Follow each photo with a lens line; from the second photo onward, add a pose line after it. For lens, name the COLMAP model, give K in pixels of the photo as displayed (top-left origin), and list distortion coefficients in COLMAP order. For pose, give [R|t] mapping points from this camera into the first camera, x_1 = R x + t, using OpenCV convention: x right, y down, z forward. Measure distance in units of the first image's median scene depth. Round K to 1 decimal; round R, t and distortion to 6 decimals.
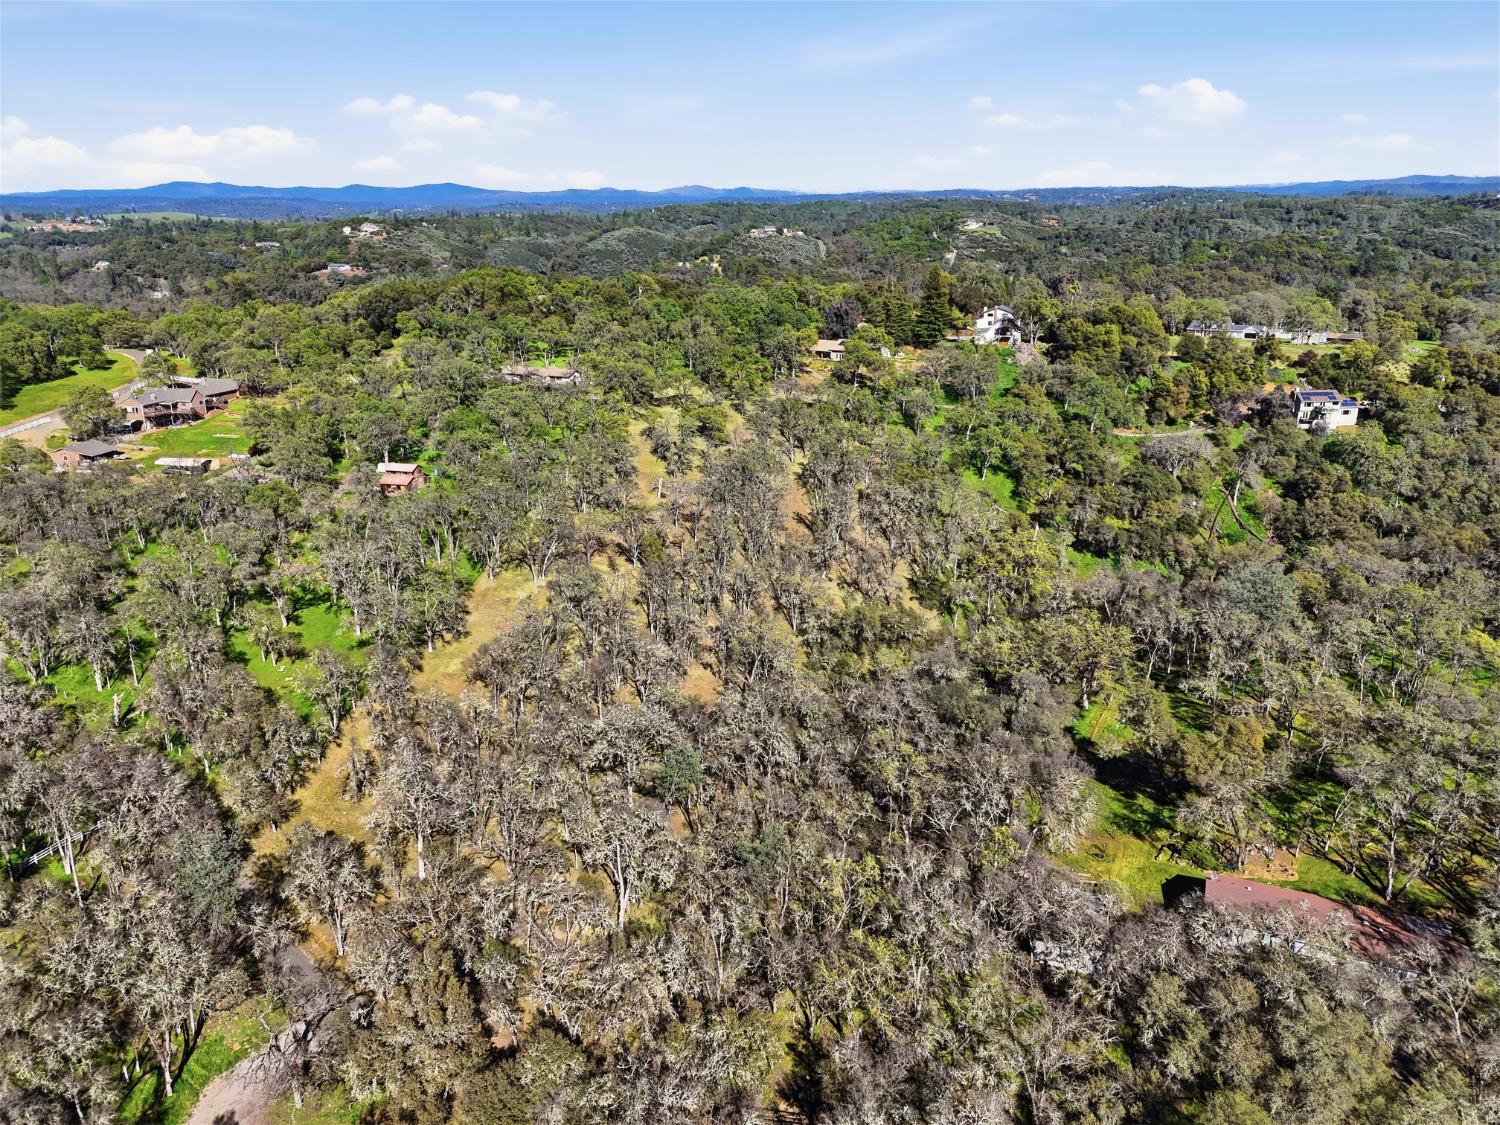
lens RADIAL K [[1097.5, 0, 750.0], [0, 1097.5, 562.5], [0, 0, 1]] dist [0.062762, -0.049160]
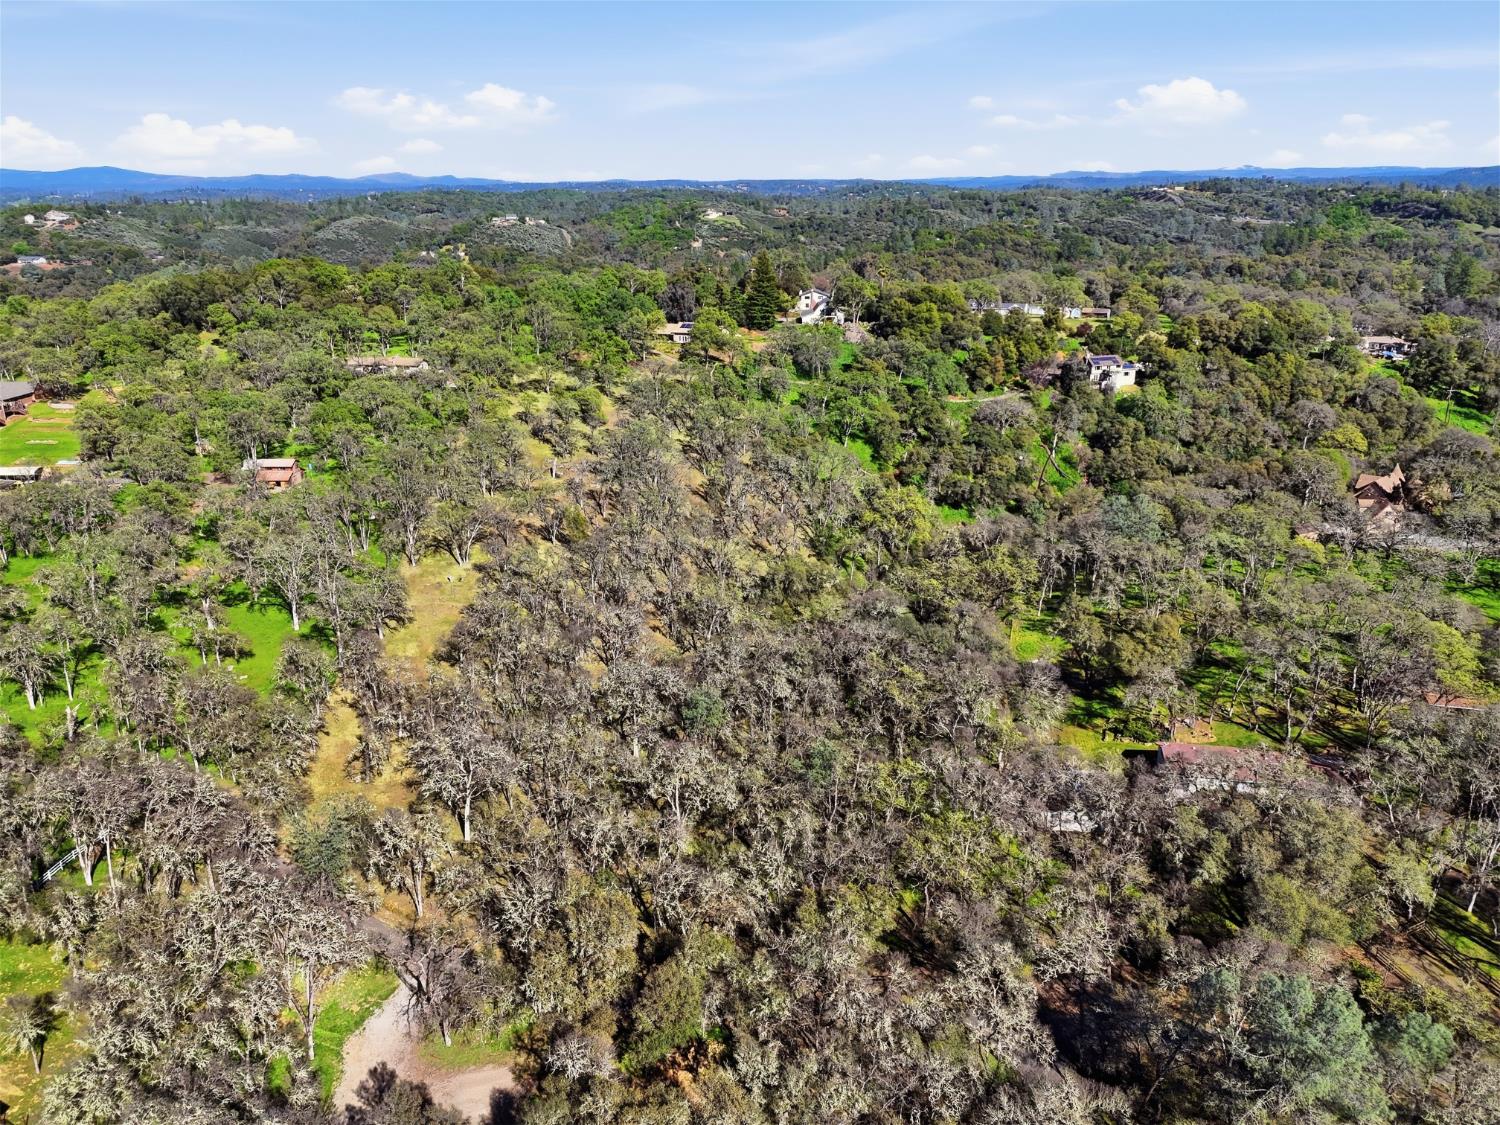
lens RADIAL K [[1097.5, 0, 750.0], [0, 1097.5, 562.5], [0, 0, 1]] dist [0.062762, -0.049160]
pose [[0.969599, -0.076096, 0.232566, -0.131466], [0.074093, 0.997100, 0.017349, 0.012895], [-0.233212, 0.000409, 0.972426, -0.036086]]
